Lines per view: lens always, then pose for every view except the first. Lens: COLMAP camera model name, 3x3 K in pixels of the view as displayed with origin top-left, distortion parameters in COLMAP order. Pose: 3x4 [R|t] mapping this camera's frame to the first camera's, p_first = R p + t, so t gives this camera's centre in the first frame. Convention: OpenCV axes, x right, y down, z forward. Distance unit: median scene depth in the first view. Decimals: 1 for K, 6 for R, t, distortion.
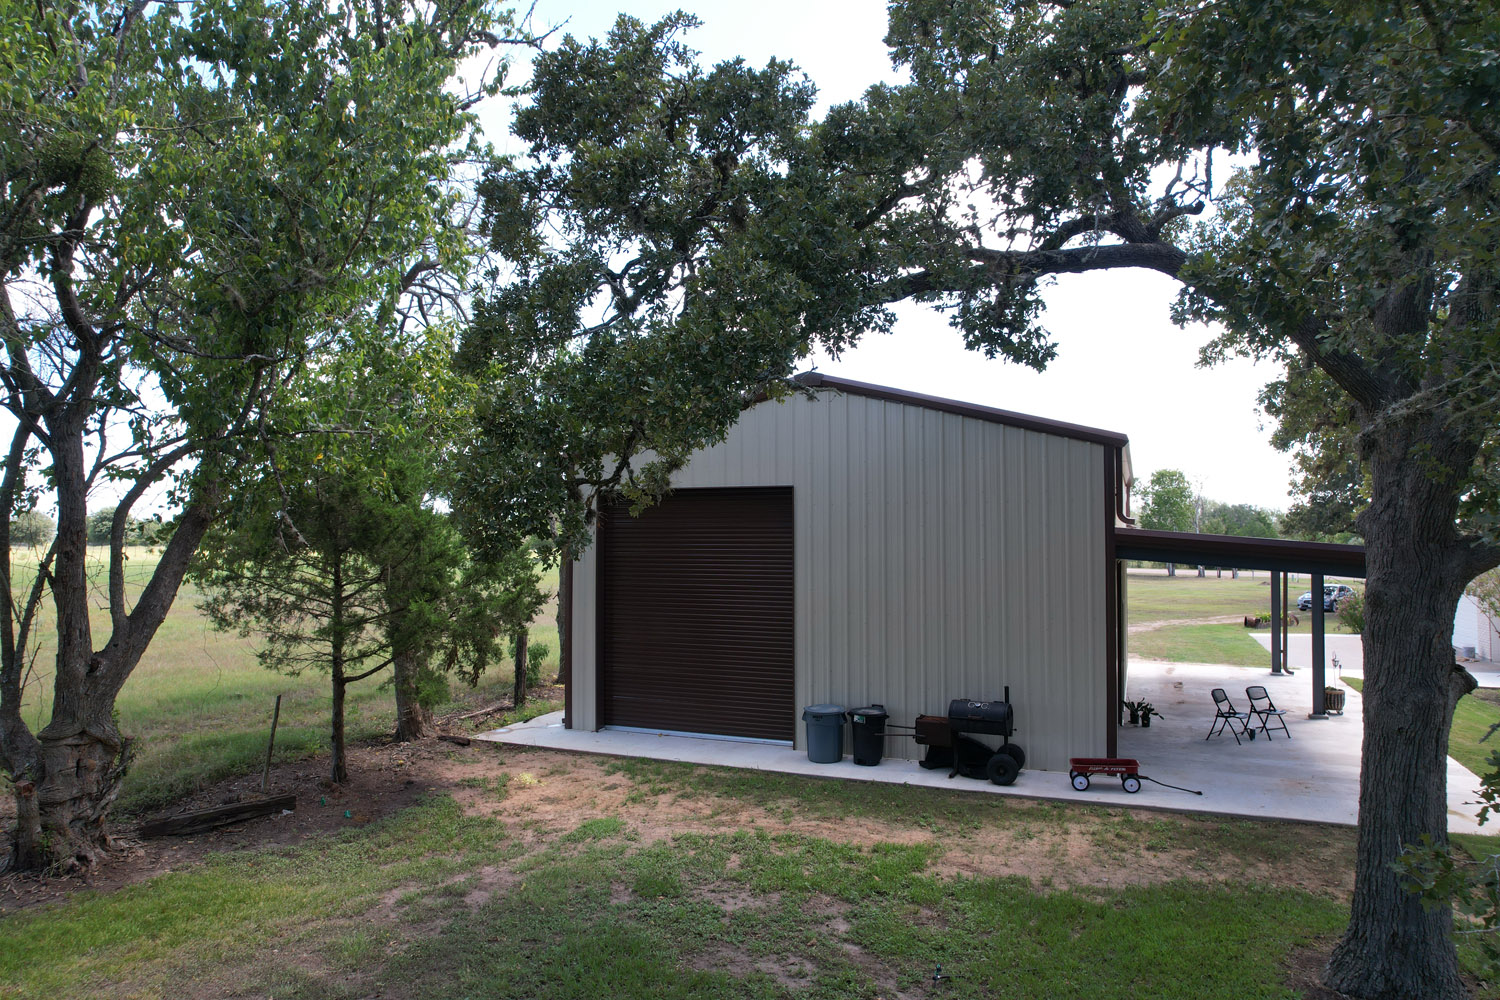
lens RADIAL K [[962.8, 0, 757.7], [0, 962.8, 497.4], [0, 0, 1]] dist [-0.065738, 0.047522]
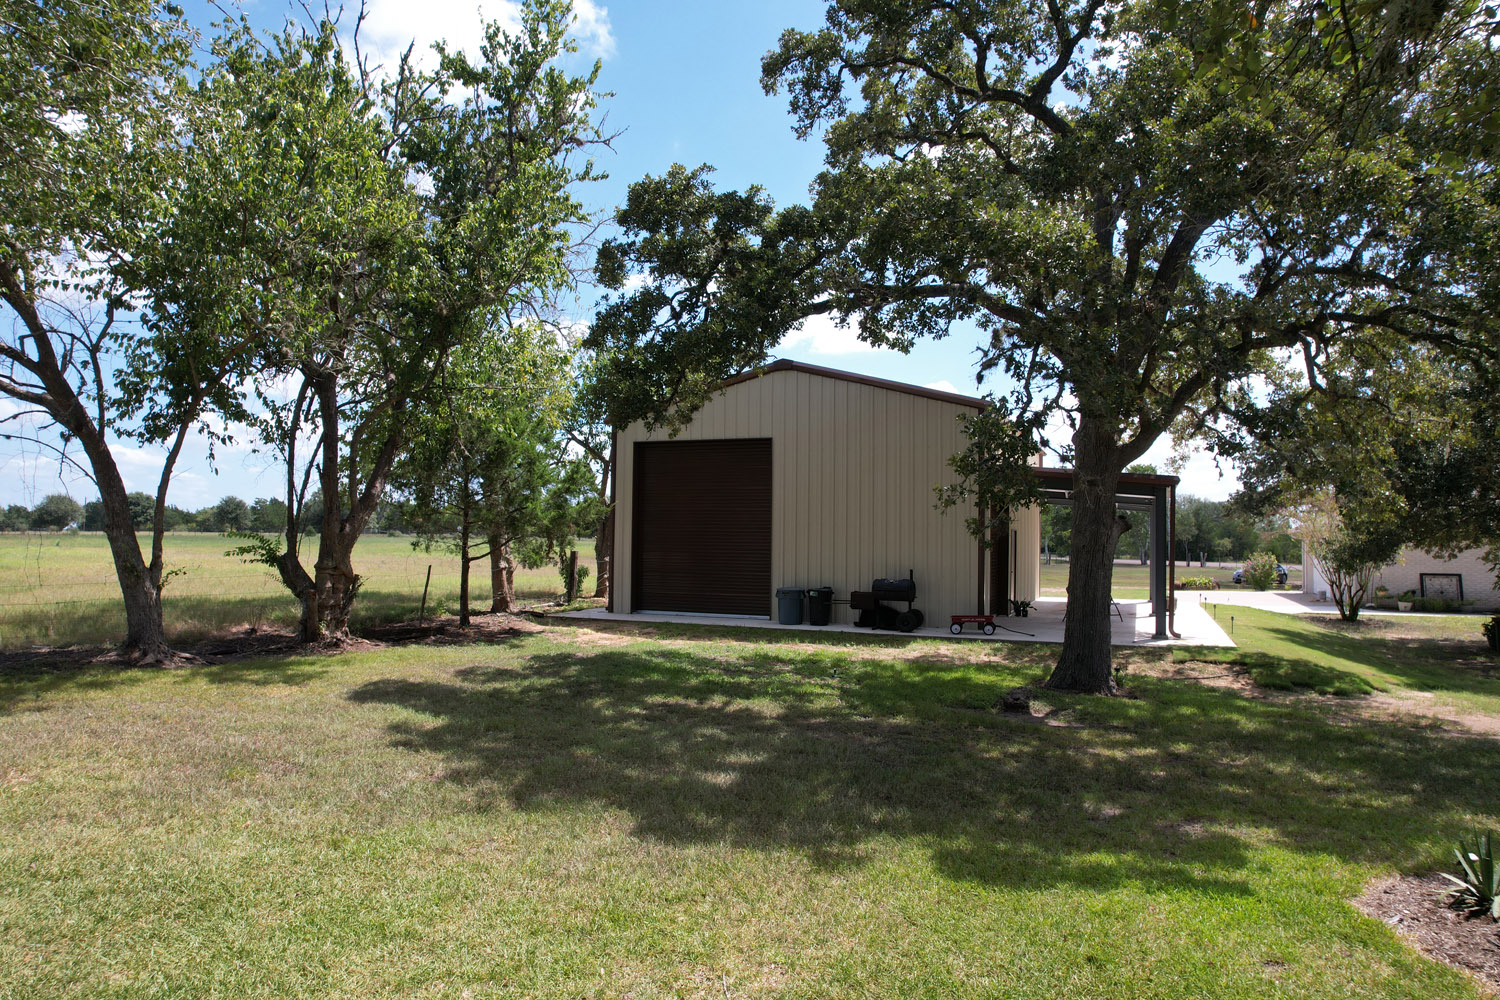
lens RADIAL K [[962.8, 0, 744.7], [0, 962.8, 500.8], [0, 0, 1]] dist [-0.065738, 0.047522]
pose [[0.999829, 0.013084, -0.013087, 0.031681], [-0.013053, 0.999912, 0.002493, 0.158286], [0.013119, -0.002321, 0.999911, -0.879403]]
